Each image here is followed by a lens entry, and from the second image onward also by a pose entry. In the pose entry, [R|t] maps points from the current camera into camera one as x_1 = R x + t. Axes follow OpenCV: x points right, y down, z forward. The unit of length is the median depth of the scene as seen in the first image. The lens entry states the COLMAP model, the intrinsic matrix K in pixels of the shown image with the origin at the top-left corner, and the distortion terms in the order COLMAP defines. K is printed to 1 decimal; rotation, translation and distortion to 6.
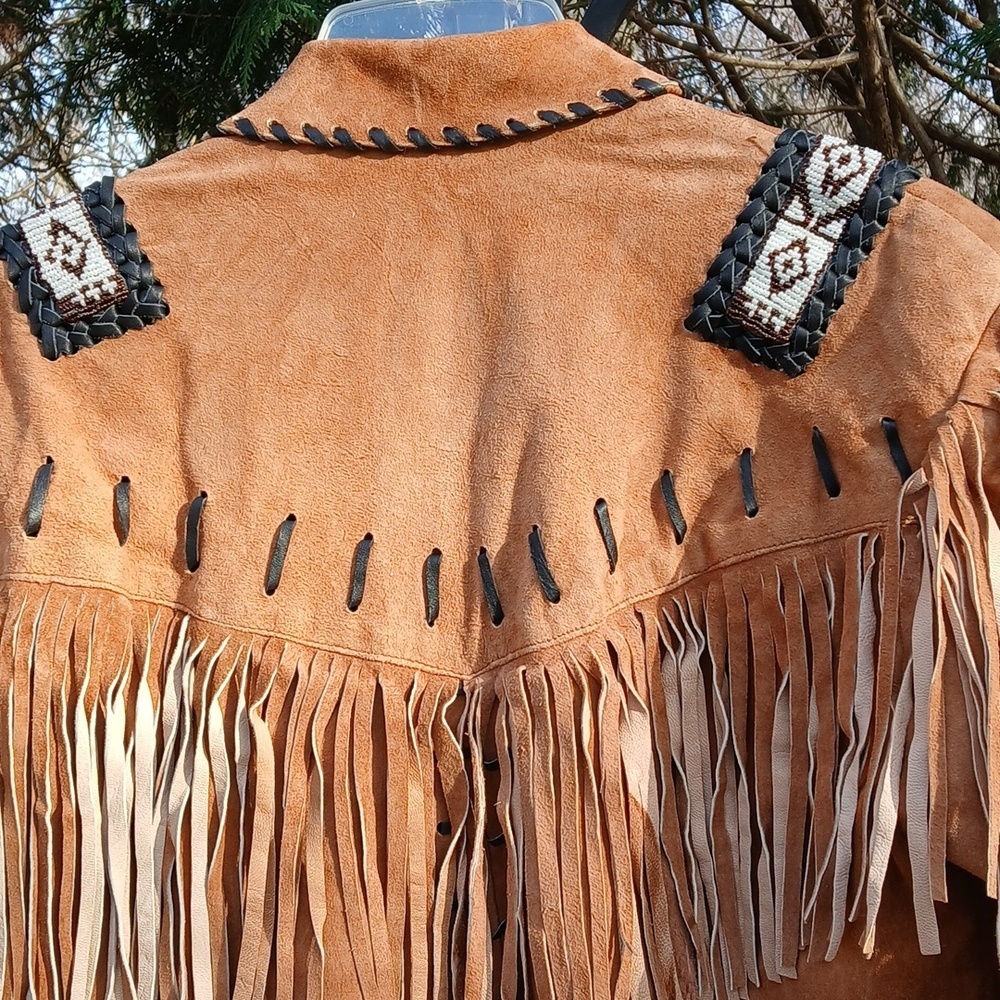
lens RADIAL K [[1724.9, 0, 496.6], [0, 1724.9, 503.7], [0, 0, 1]] dist [0.110553, 0.000000]
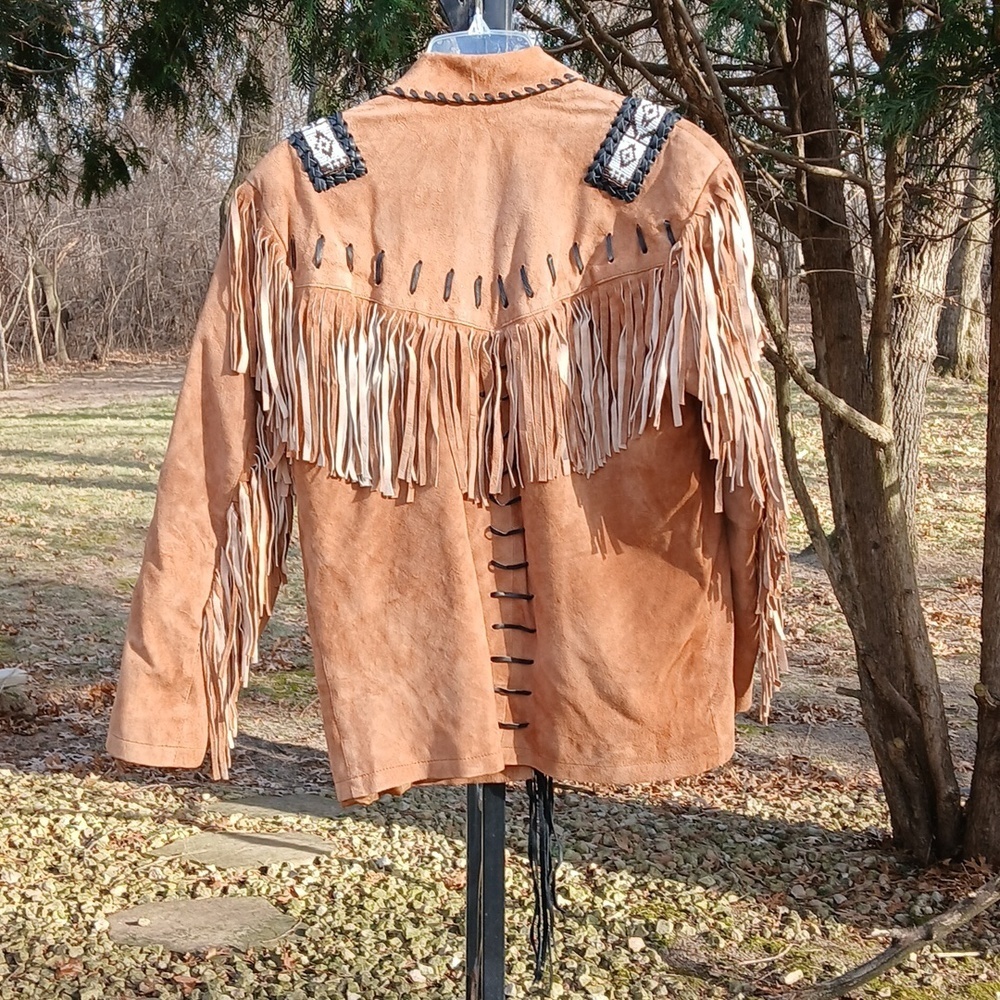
lens RADIAL K [[1724.9, 0, 492.3], [0, 1724.9, 536.1], [0, 0, 1]] dist [0.110553, 0.000000]
pose [[0.992909, -0.013328, 0.118127, -0.307555], [-0.001742, 0.991958, 0.126559, 0.081333], [-0.118864, -0.125867, 0.984900, -1.406969]]
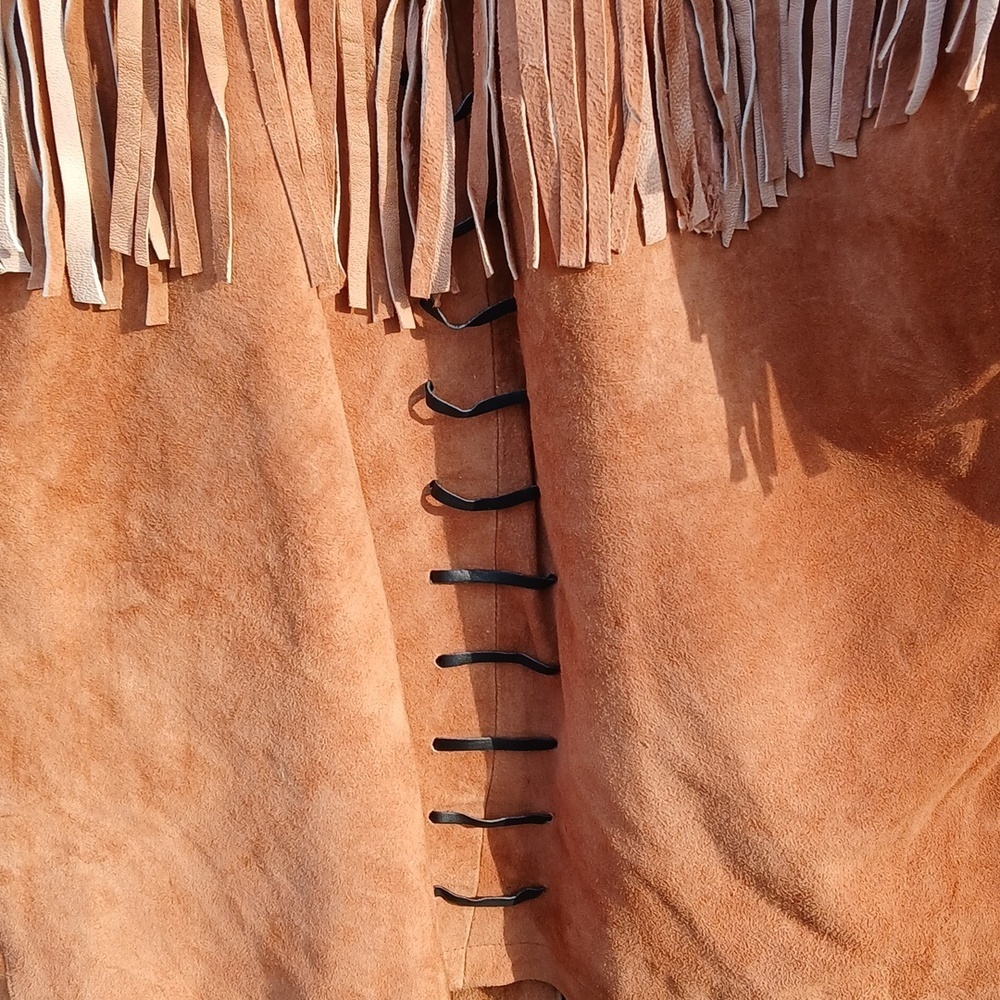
lens RADIAL K [[1724.9, 0, 492.8], [0, 1724.9, 544.8], [0, 0, 1]] dist [0.110553, 0.000000]
pose [[0.999961, -0.007026, 0.005331, 0.008941], [0.004569, 0.929705, 0.368277, 0.146379], [-0.007543, -0.368239, 0.929701, 0.231033]]
